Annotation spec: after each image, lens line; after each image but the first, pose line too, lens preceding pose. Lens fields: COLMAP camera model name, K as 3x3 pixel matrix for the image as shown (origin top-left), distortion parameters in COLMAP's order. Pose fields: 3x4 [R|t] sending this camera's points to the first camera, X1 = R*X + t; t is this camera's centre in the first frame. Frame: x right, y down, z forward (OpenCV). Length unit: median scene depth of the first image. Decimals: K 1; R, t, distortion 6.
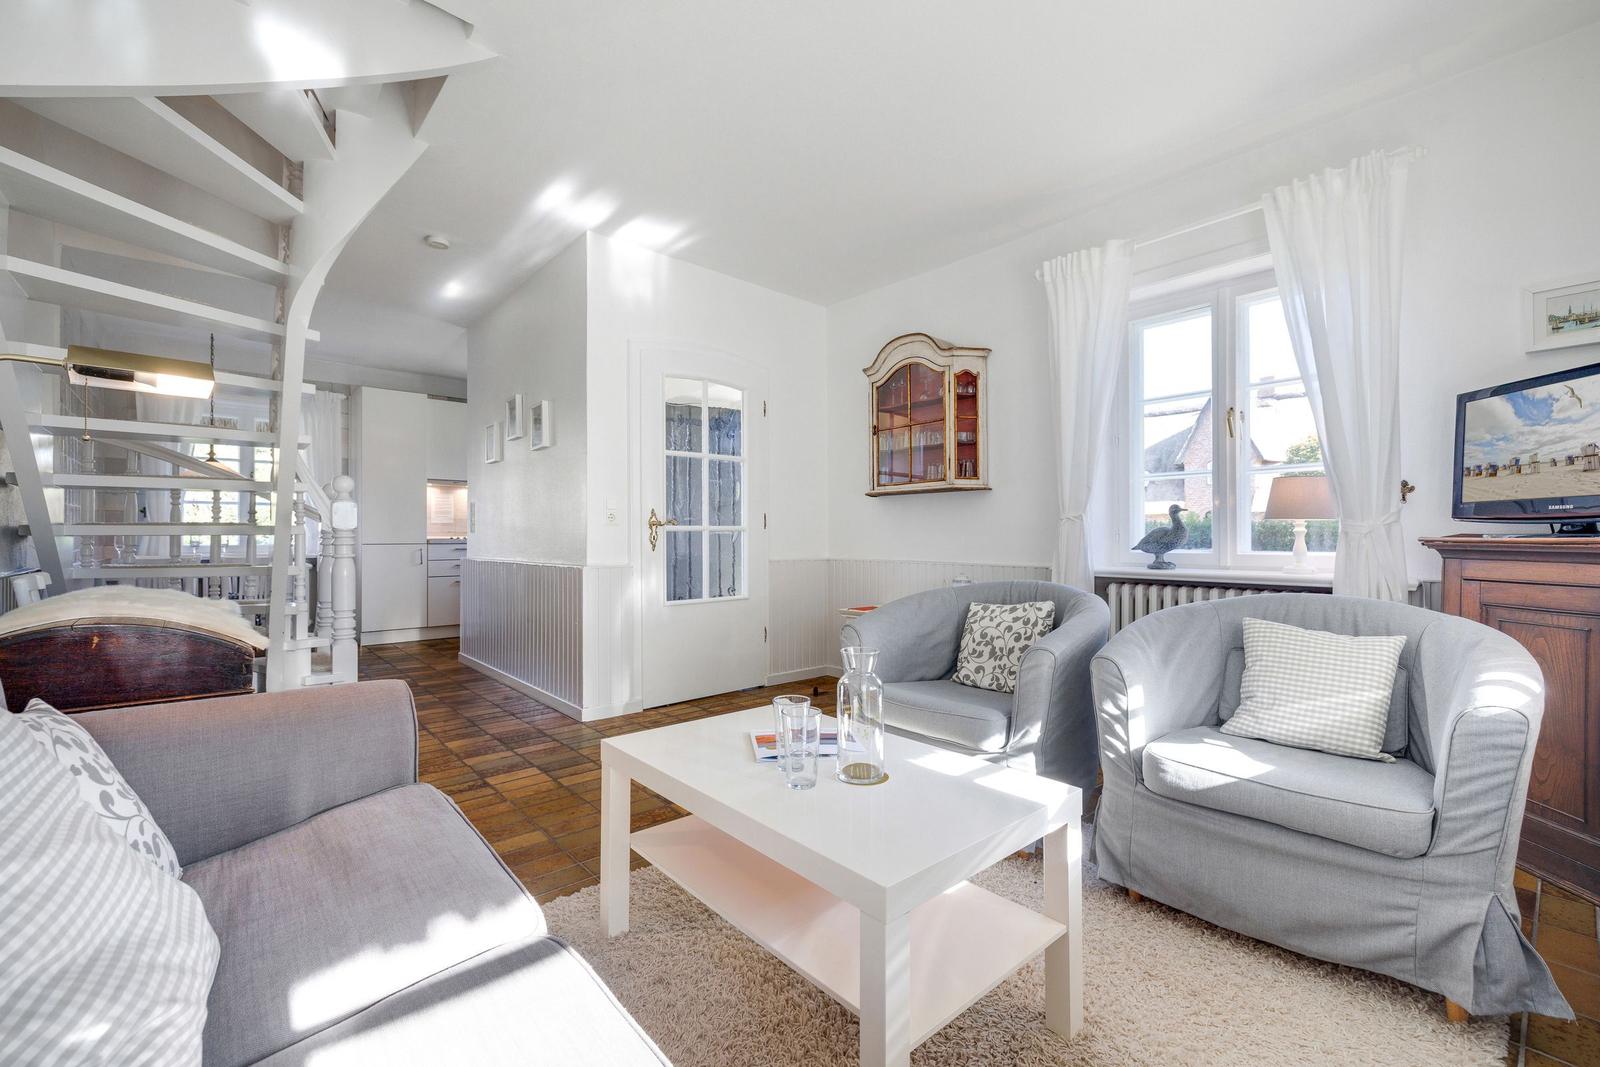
lens RADIAL K [[669.2, 0, 800.0], [0, 669.2, 537.7], [0, 0, 1]] dist [0.000380, 0.000107]
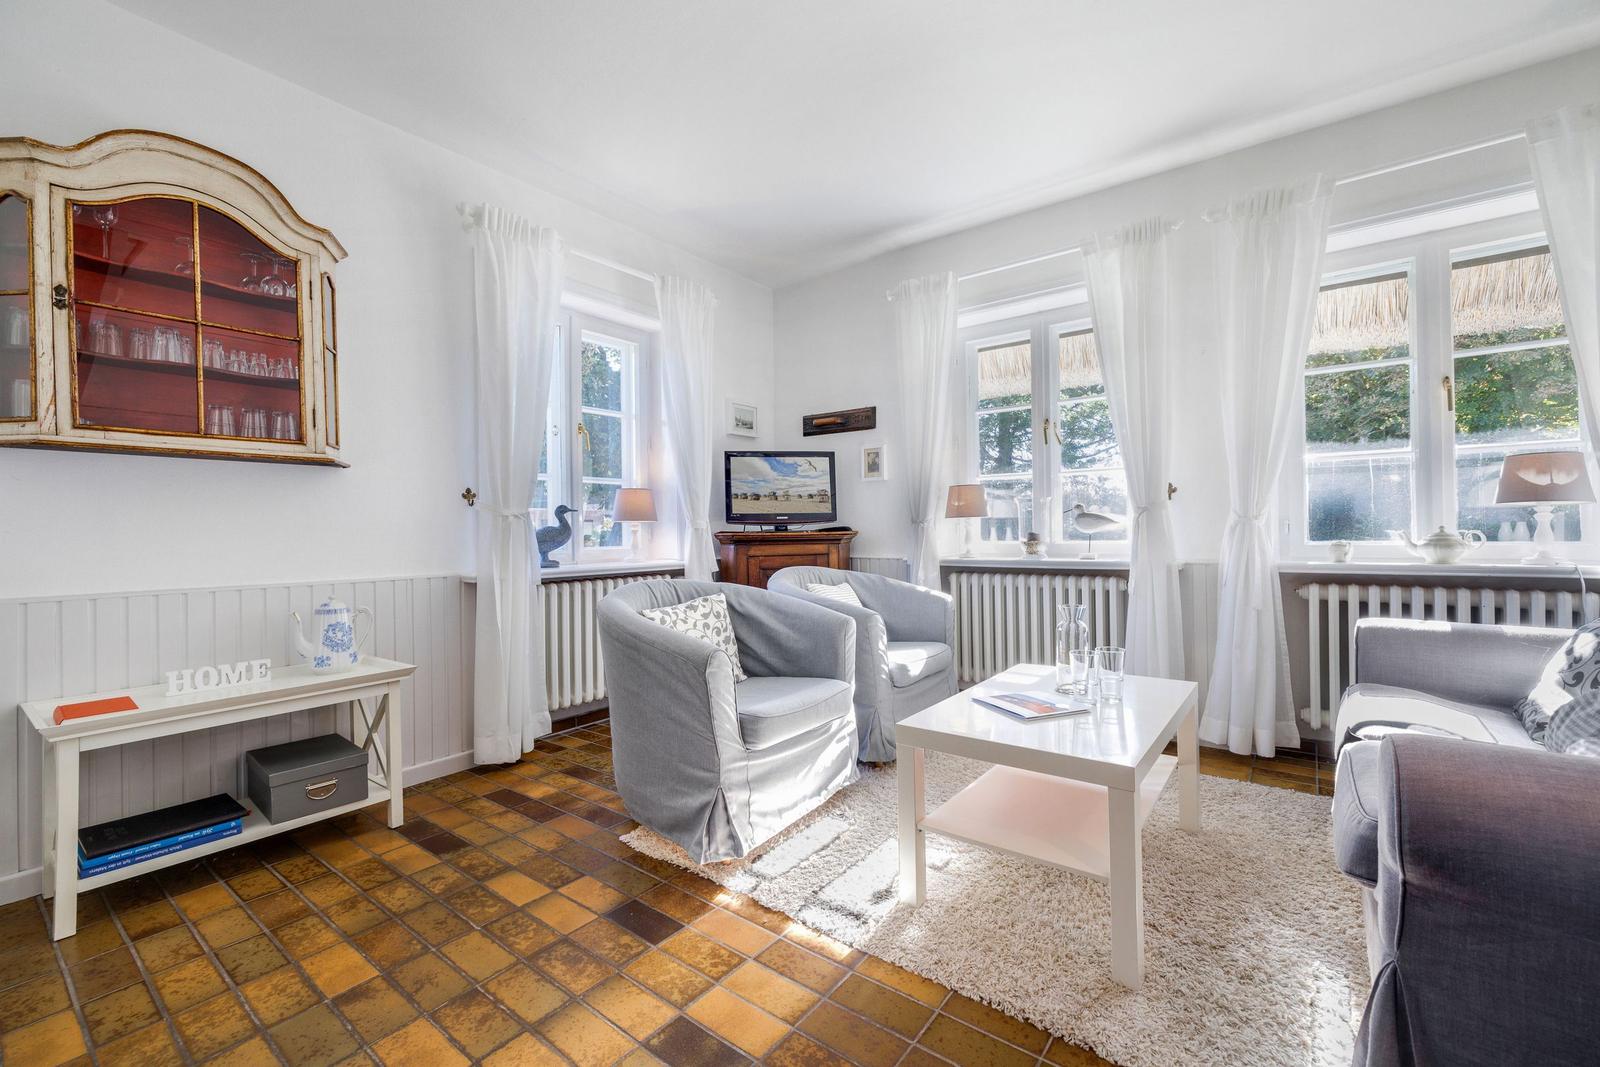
lens RADIAL K [[669.2, 0, 811.5], [0, 669.2, 534.1], [0, 0, 1]] dist [0.000380, 0.000107]
pose [[-0.200724, 0.002237, 0.979645, -0.771712], [0.021195, 0.999773, 0.002059, 0.001831], [-0.979419, 0.021177, -0.200726, 1.166429]]
